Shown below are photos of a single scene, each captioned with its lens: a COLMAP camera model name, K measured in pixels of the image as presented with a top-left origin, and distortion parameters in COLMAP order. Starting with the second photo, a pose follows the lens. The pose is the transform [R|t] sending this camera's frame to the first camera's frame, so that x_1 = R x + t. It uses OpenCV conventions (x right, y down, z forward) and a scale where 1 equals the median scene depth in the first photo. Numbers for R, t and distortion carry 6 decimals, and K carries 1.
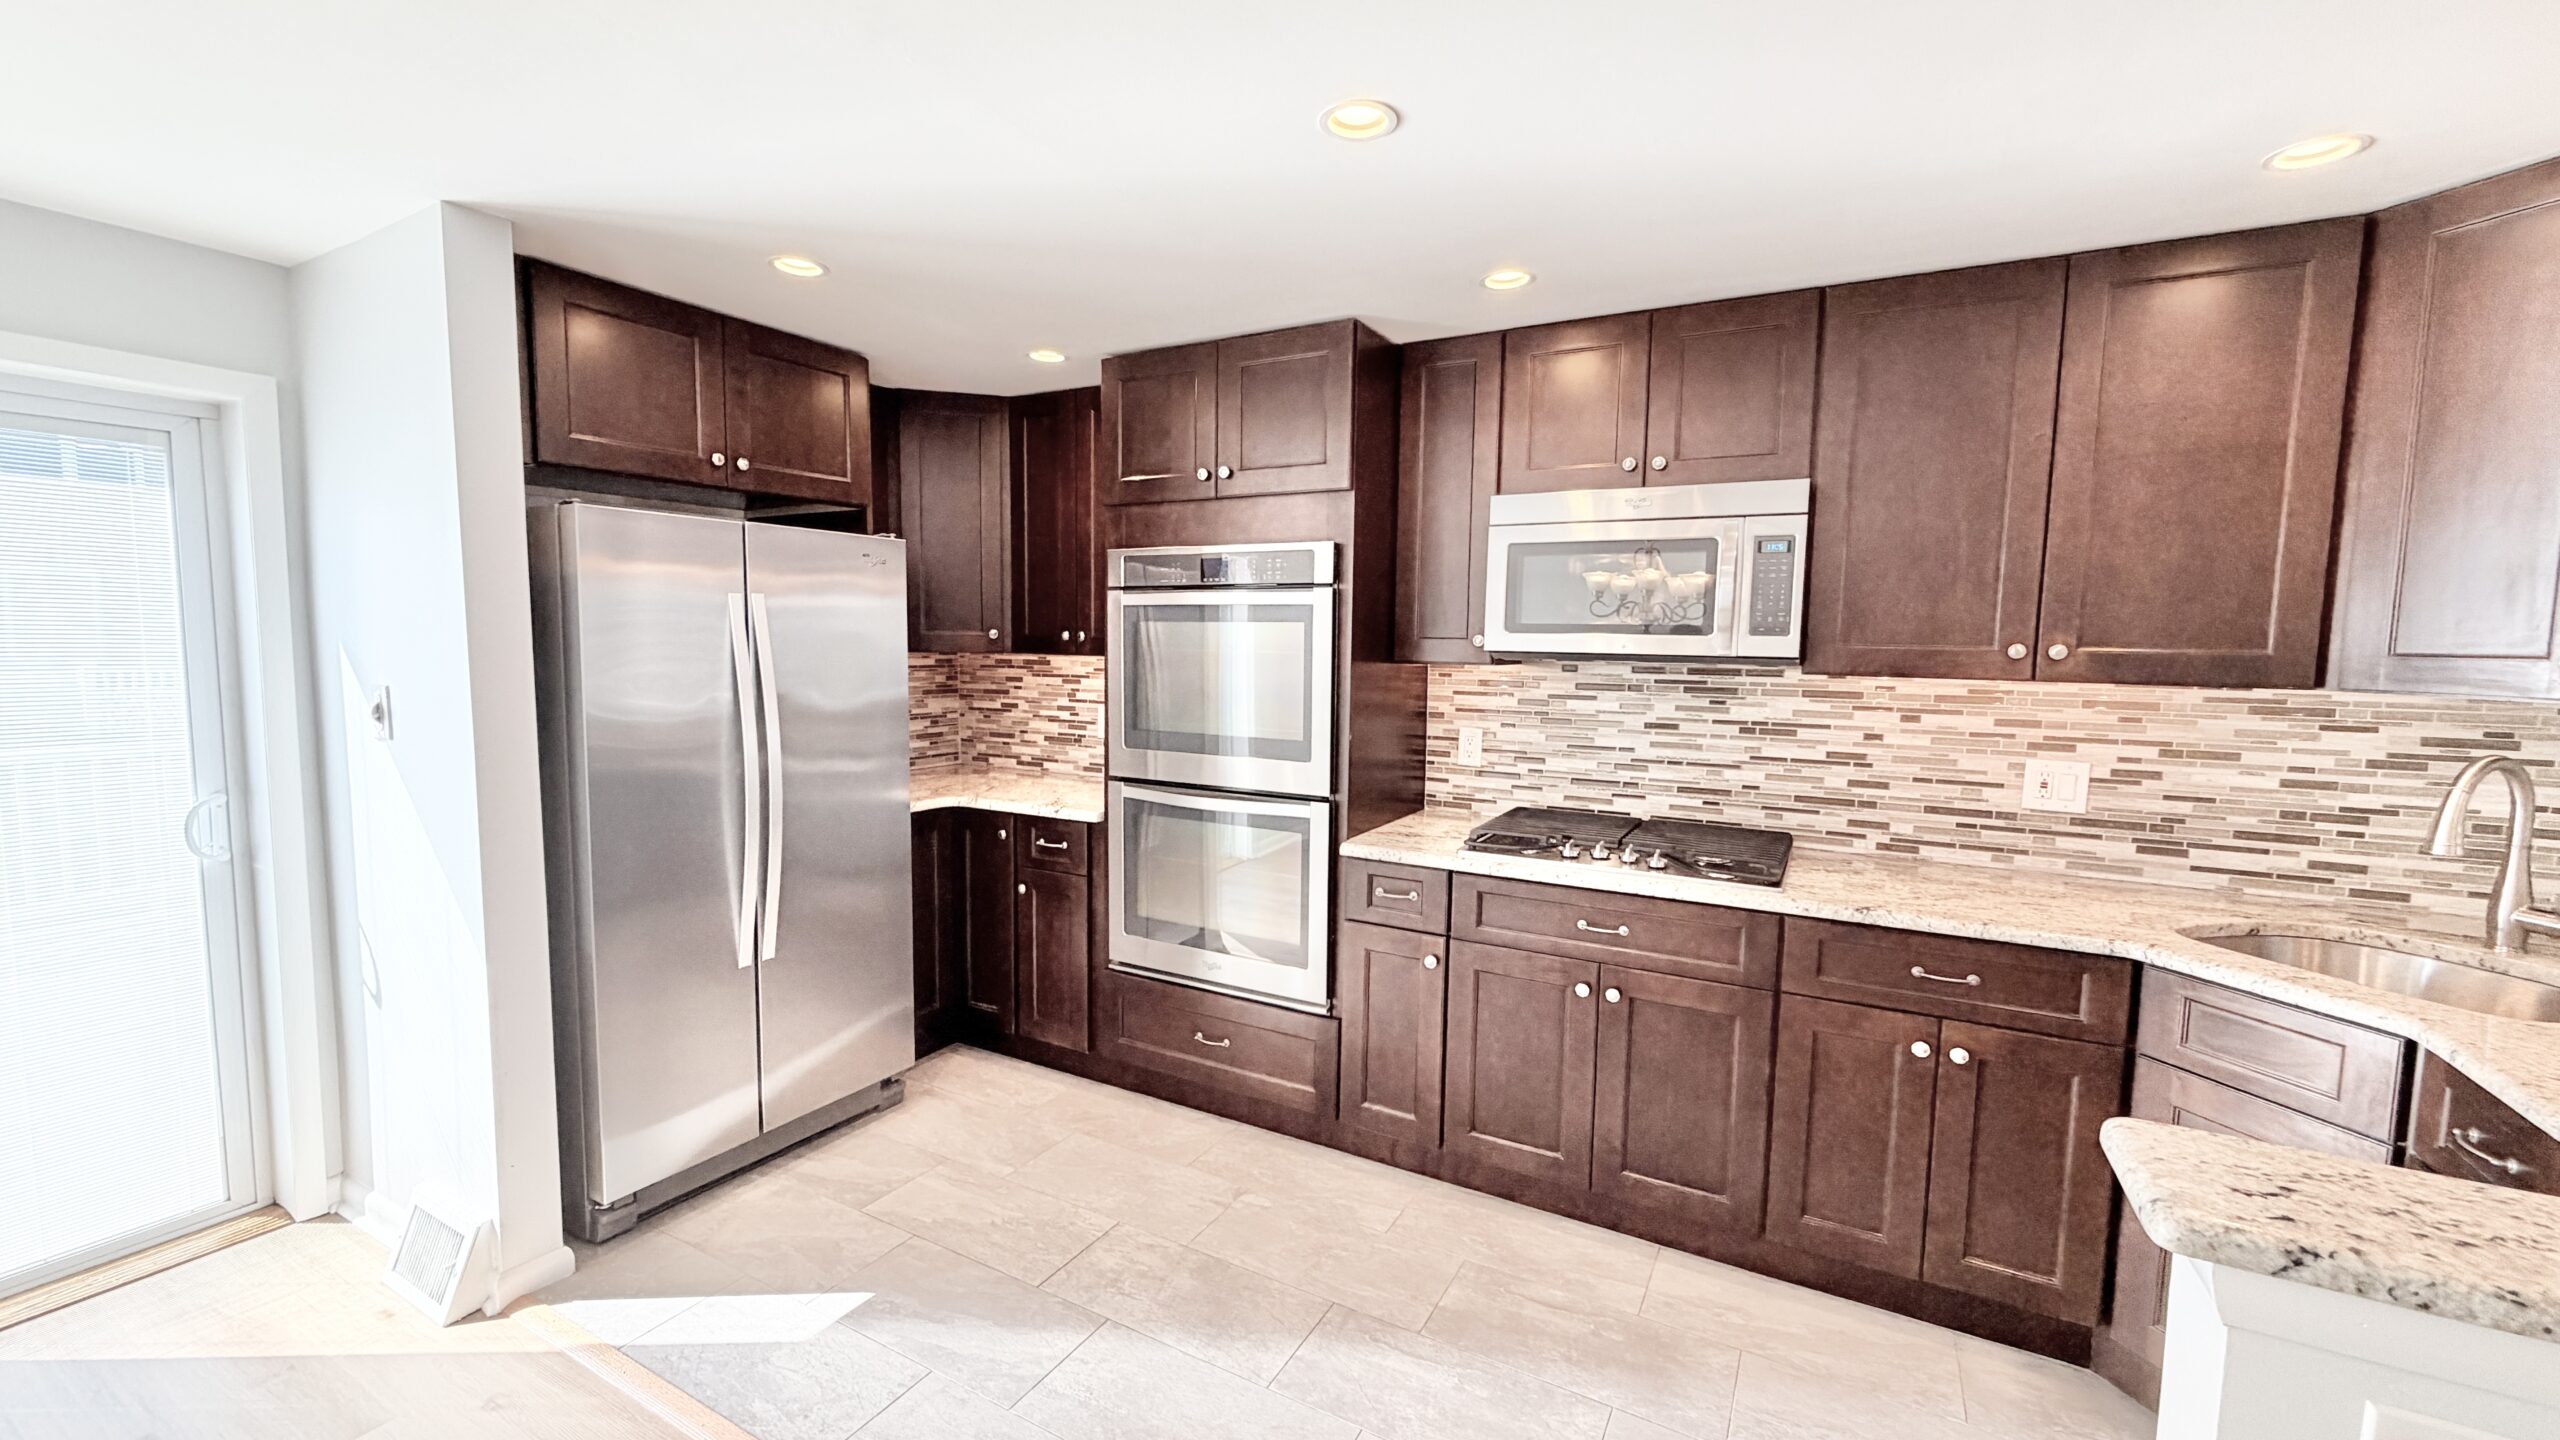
lens RADIAL K [[1016.9, 0, 1272.7], [0, 1016.9, 726.2], [0, 0, 1]] dist [0.000164, -0.000226]
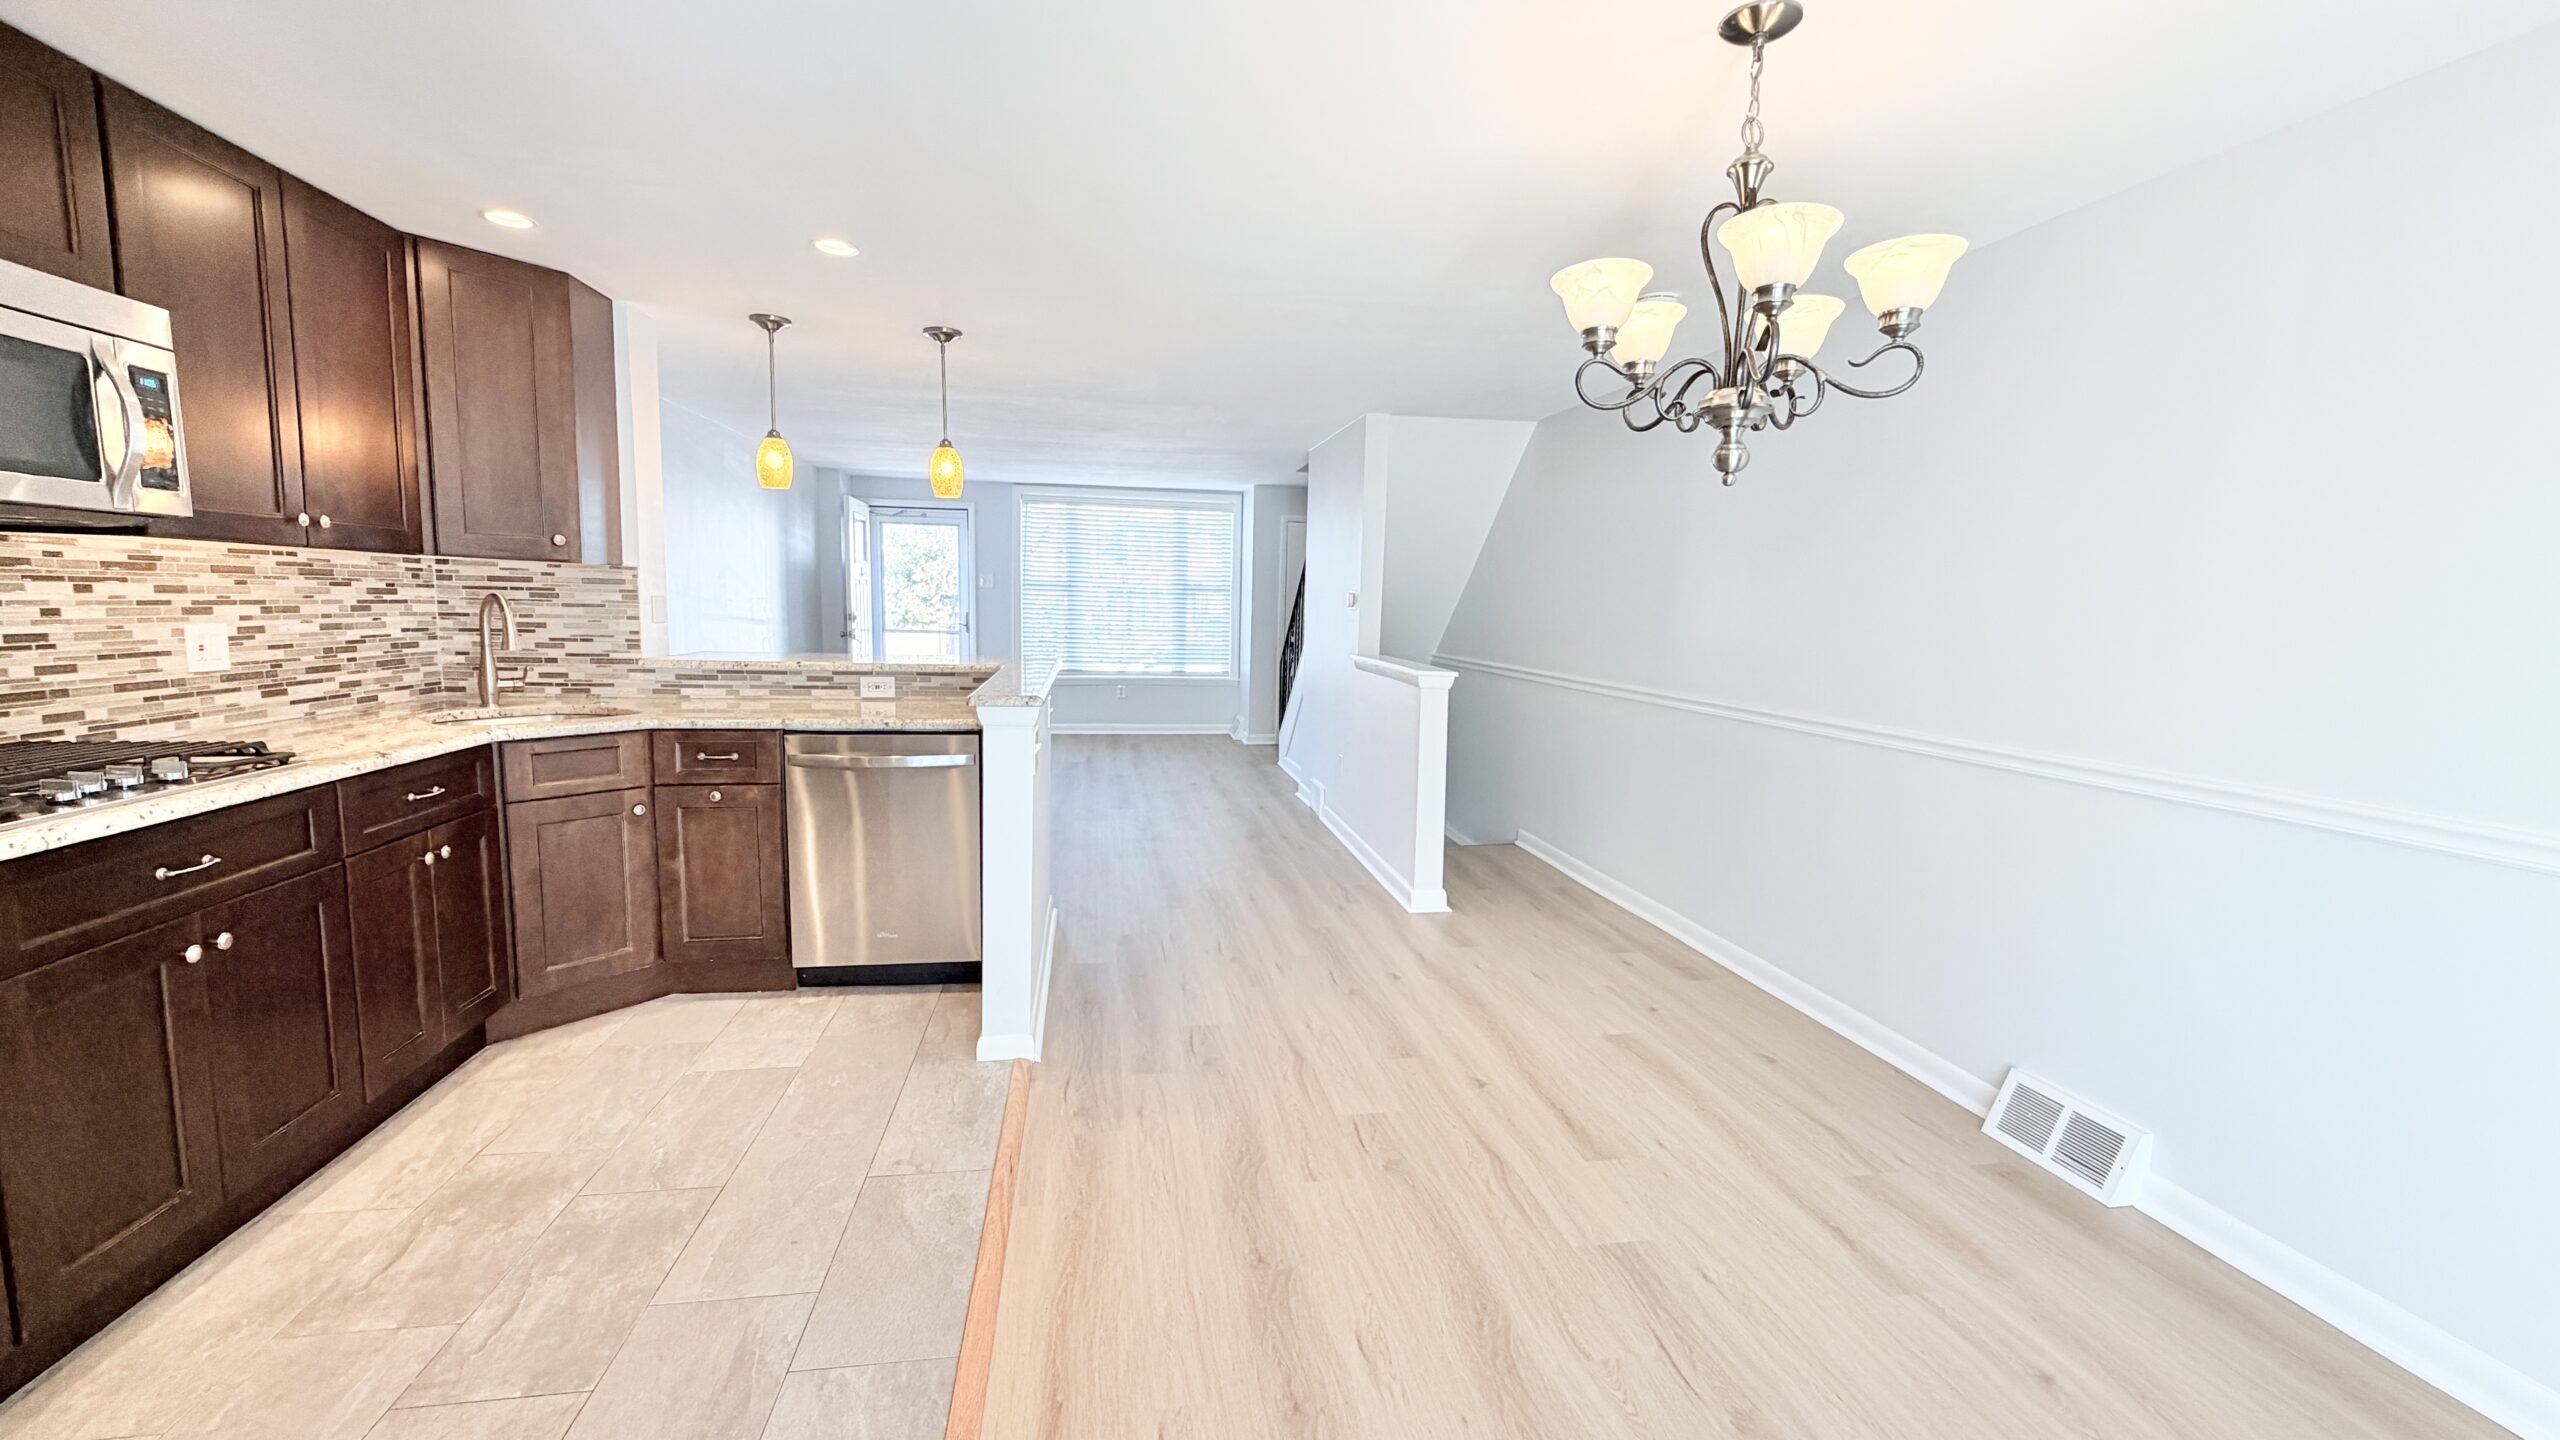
lens RADIAL K [[1016.9, 0, 1272.7], [0, 1016.9, 726.2], [0, 0, 1]] dist [0.000164, -0.000226]
pose [[-0.633566, -0.124051, 0.763679, -0.704893], [0.033722, 0.981697, 0.187442, -0.020428], [-0.772953, 0.144509, -0.617787, 0.757765]]
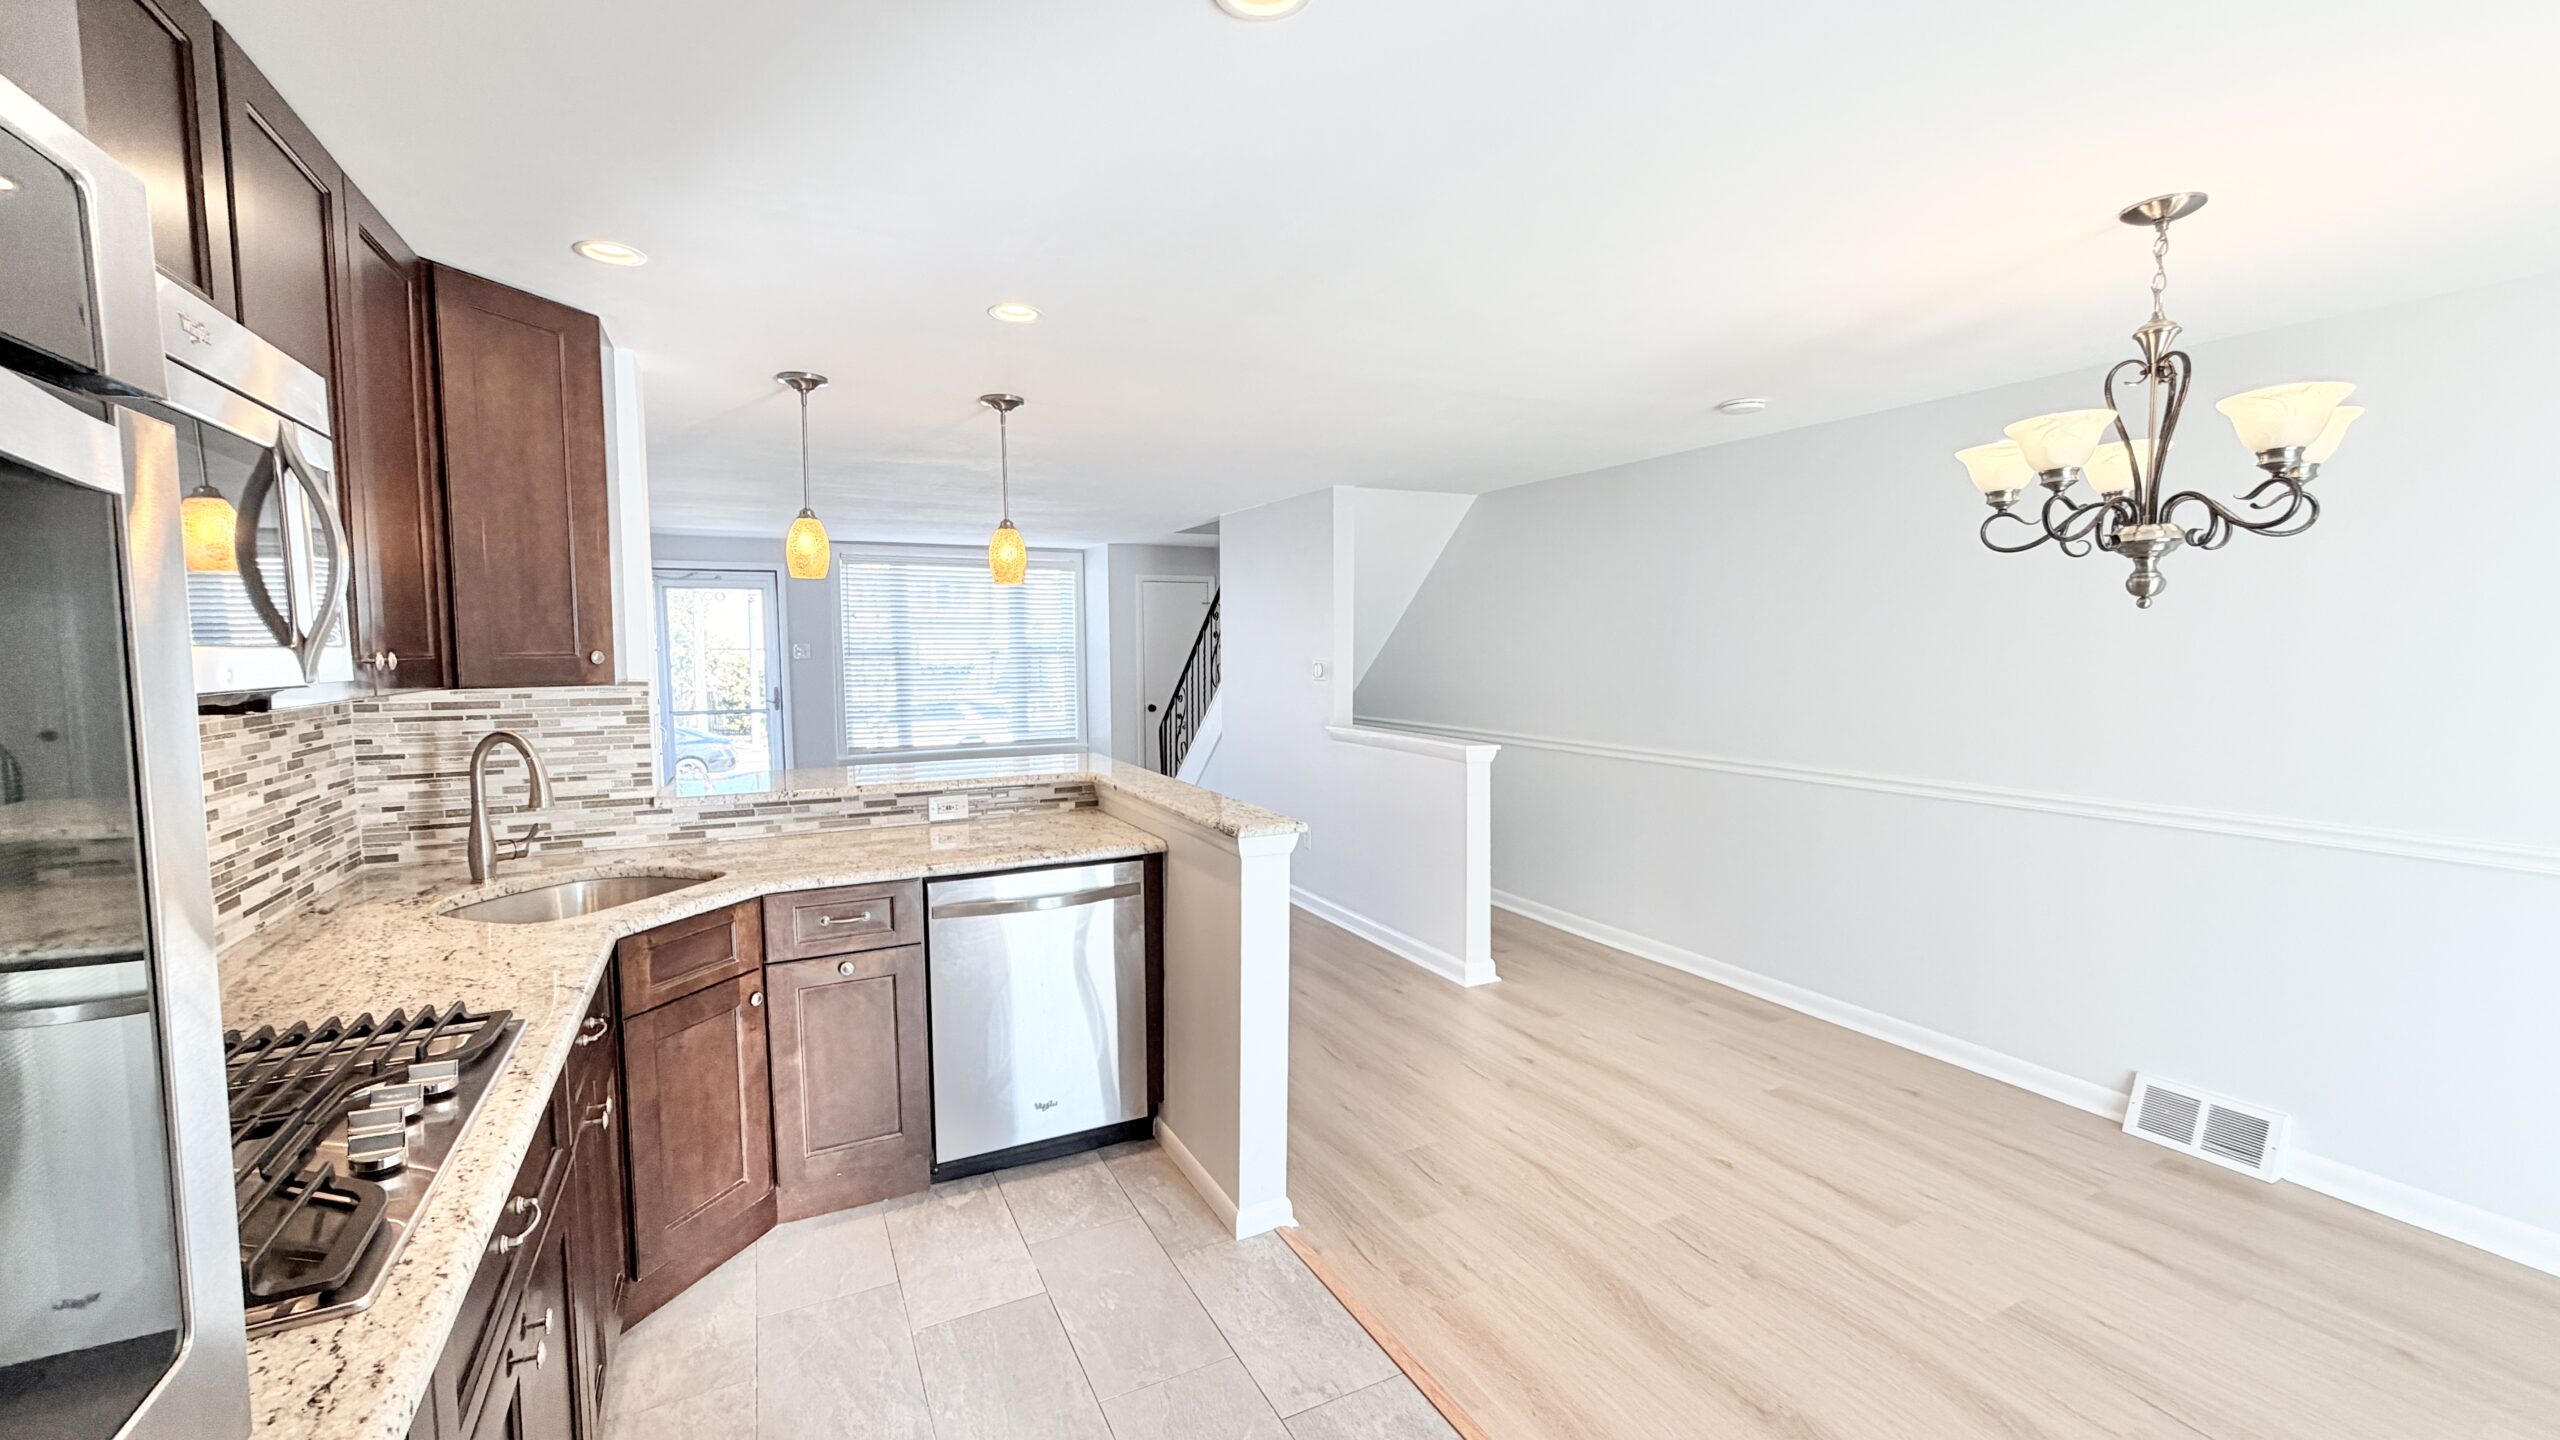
lens RADIAL K [[1016.9, 0, 1272.7], [0, 1016.9, 726.2], [0, 0, 1]] dist [0.000164, -0.000226]
pose [[-0.835310, -0.054656, 0.547056, -0.234990], [0.040843, 0.986127, 0.160888, -0.103591], [-0.548260, 0.156735, -0.821490, 1.074810]]
